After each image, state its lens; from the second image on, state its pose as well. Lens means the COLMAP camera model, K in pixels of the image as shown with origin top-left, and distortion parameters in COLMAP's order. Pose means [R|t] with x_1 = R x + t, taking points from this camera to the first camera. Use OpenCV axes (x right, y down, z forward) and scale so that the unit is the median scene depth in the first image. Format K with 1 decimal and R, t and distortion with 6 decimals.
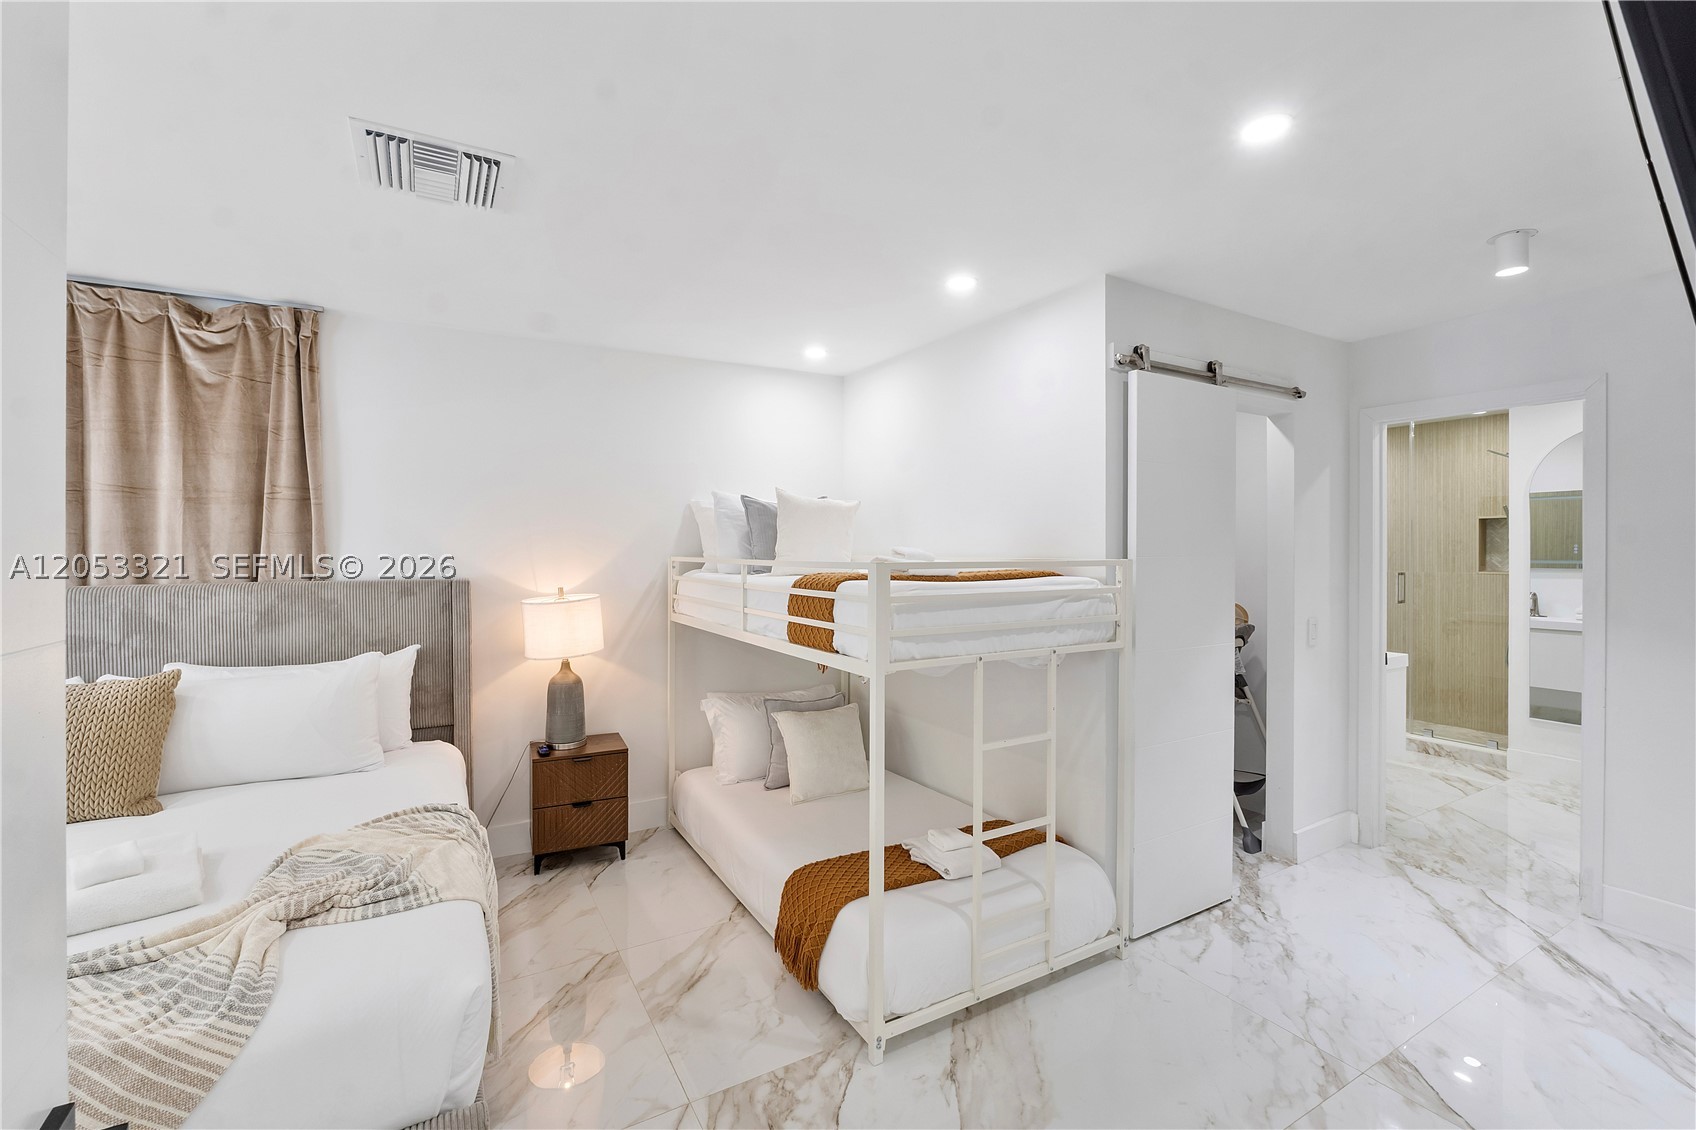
lens RADIAL K [[725.4, 0, 837.4], [0, 725.4, 557.0], [0, 0, 1]] dist [-0.005012, -0.000439]
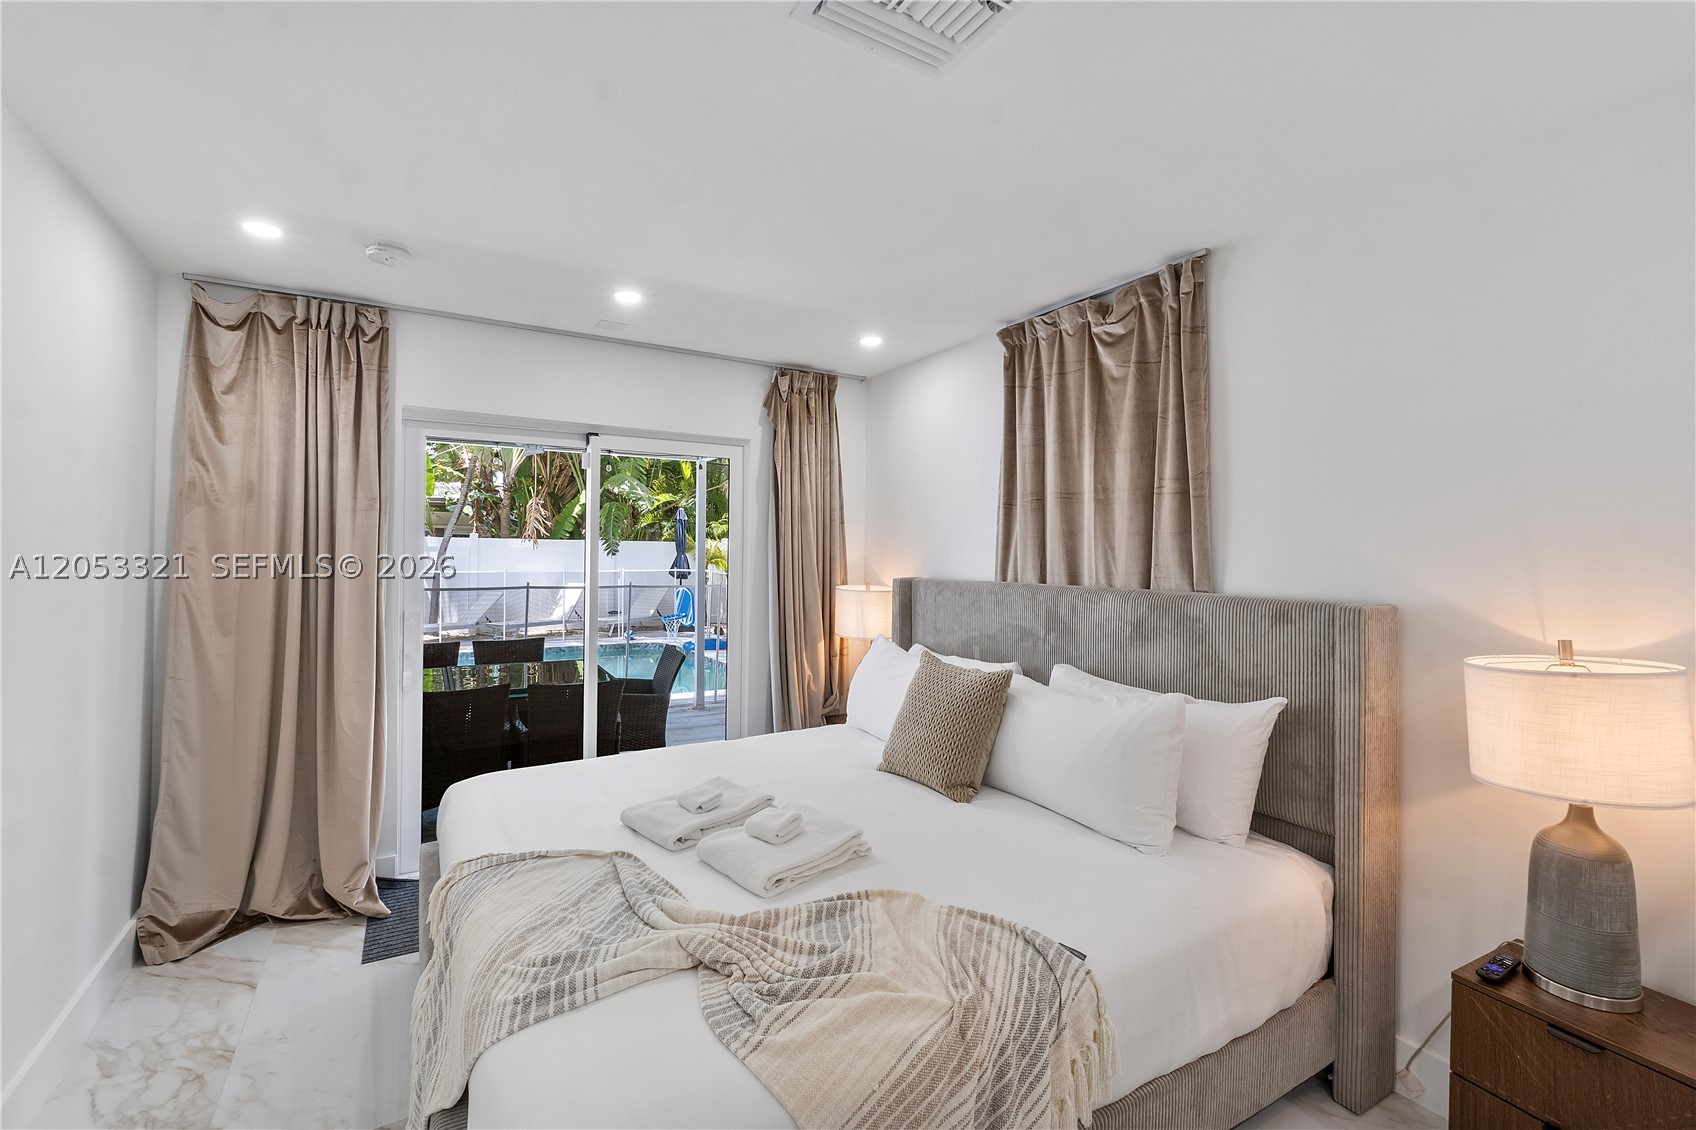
lens RADIAL K [[730.0, 0, 845.4], [0, 730.0, 550.8], [0, 0, 1]] dist [-0.002667, -0.000304]
pose [[0.021273, 0.004831, -0.999762, 0.085099], [-0.019490, 0.999800, 0.004416, -0.009383], [0.999584, 0.019392, 0.021363, 0.620757]]
